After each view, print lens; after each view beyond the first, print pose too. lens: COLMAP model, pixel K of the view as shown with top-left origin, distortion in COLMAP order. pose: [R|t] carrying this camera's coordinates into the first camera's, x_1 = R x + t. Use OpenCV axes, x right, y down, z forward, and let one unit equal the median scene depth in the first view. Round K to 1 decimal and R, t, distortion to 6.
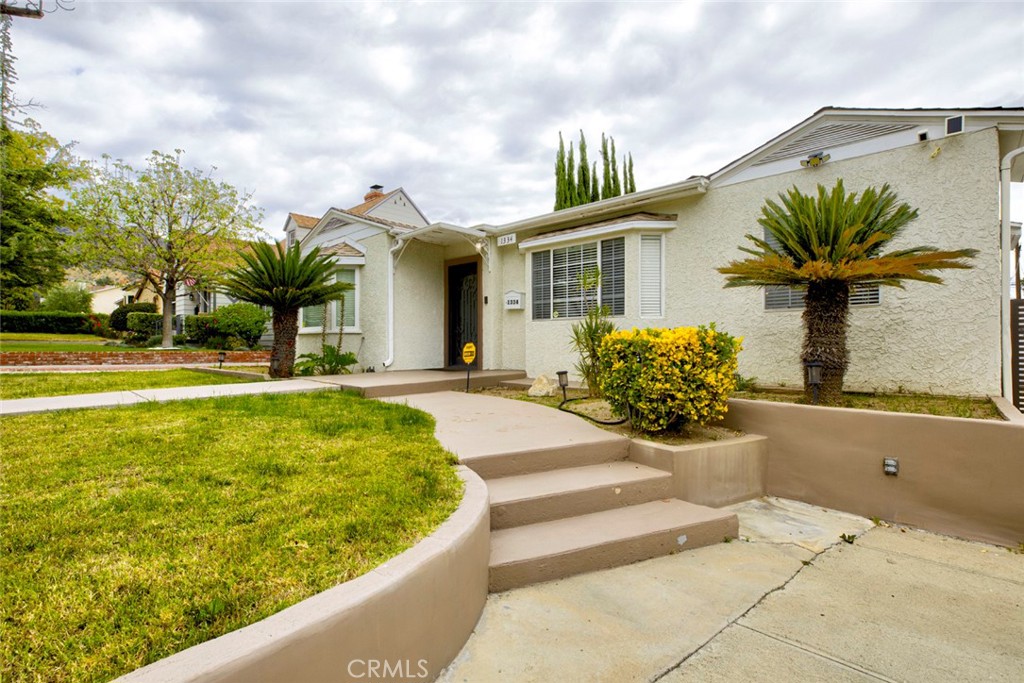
lens RADIAL K [[471.5, 0, 512.1], [0, 471.5, 339.8], [0, 0, 1]] dist [0.002045, -0.000419]
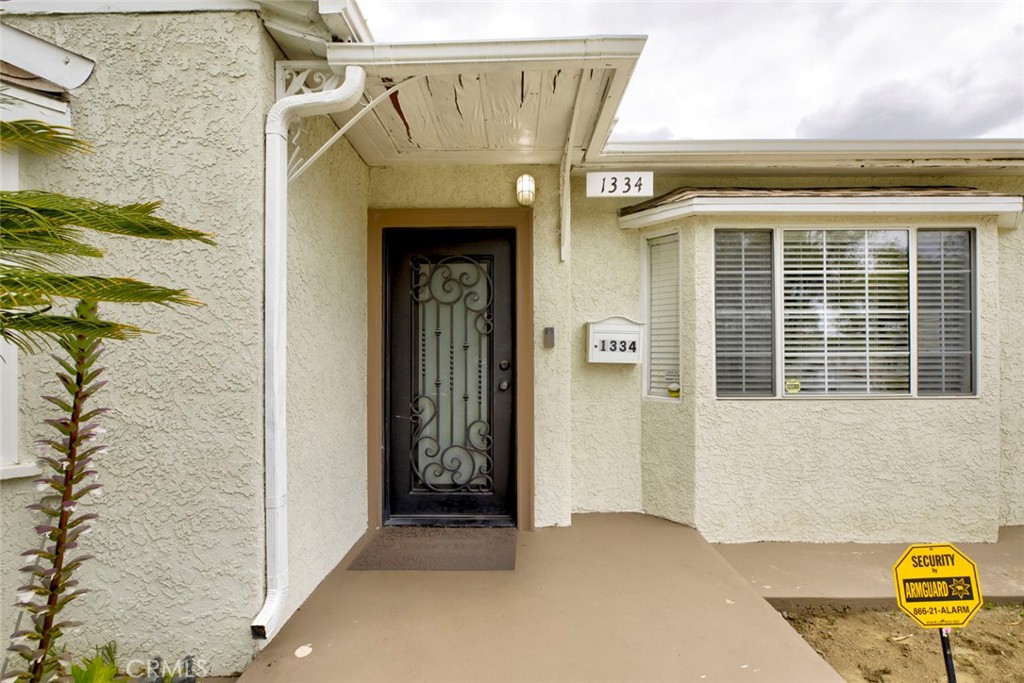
lens RADIAL K [[471.5, 0, 512.0], [0, 471.5, 346.3], [0, 0, 1]] dist [0.002045, -0.000419]
pose [[0.729413, 0.010408, 0.683994, -0.344844], [-0.001433, 0.999905, -0.013687, -0.076787], [-0.684072, 0.009003, 0.729359, 0.800724]]
